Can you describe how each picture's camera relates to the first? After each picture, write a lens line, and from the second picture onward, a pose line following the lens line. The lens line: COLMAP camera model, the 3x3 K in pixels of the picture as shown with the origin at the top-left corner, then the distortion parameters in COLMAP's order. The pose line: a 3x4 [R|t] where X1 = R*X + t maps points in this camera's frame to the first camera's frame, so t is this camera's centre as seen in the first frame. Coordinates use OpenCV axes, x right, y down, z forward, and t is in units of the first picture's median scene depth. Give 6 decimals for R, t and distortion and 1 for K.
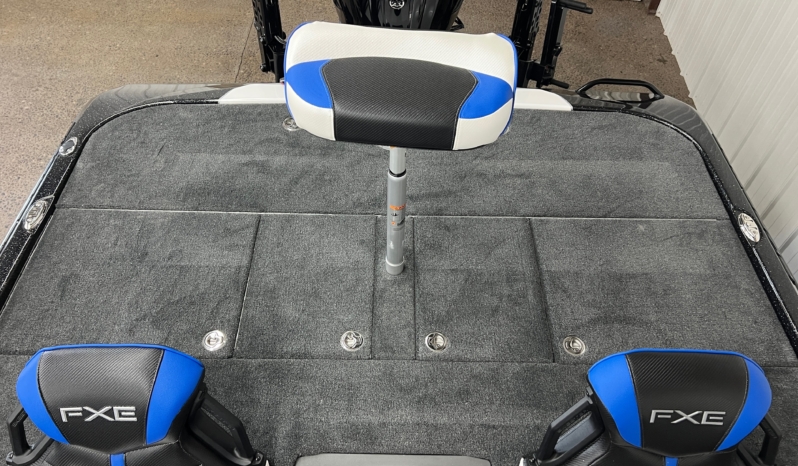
lens RADIAL K [[630.6, 0, 396.6], [0, 630.6, 228.9], [0, 0, 1]] dist [0.034299, -0.024076]
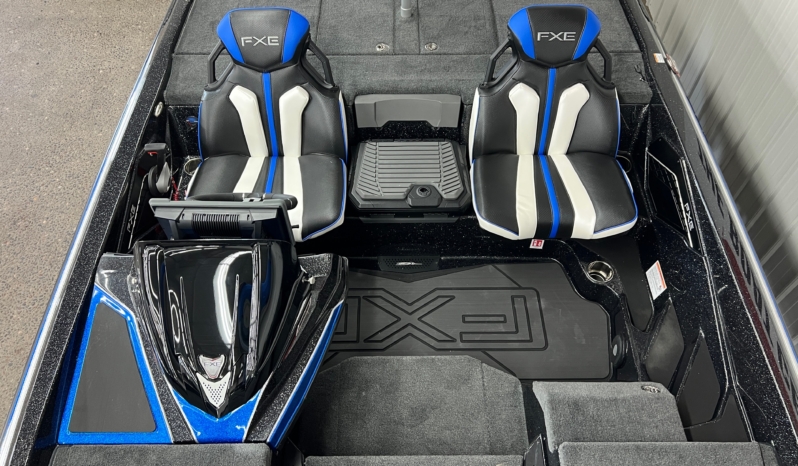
lens RADIAL K [[630.6, 0, 395.8], [0, 630.6, 235.8], [0, 0, 1]] dist [0.034299, -0.024076]
pose [[0.999630, -0.020876, -0.017438, -0.016110], [0.021808, 0.998242, 0.055118, 0.647681], [0.016257, -0.055478, 0.998328, -0.820558]]
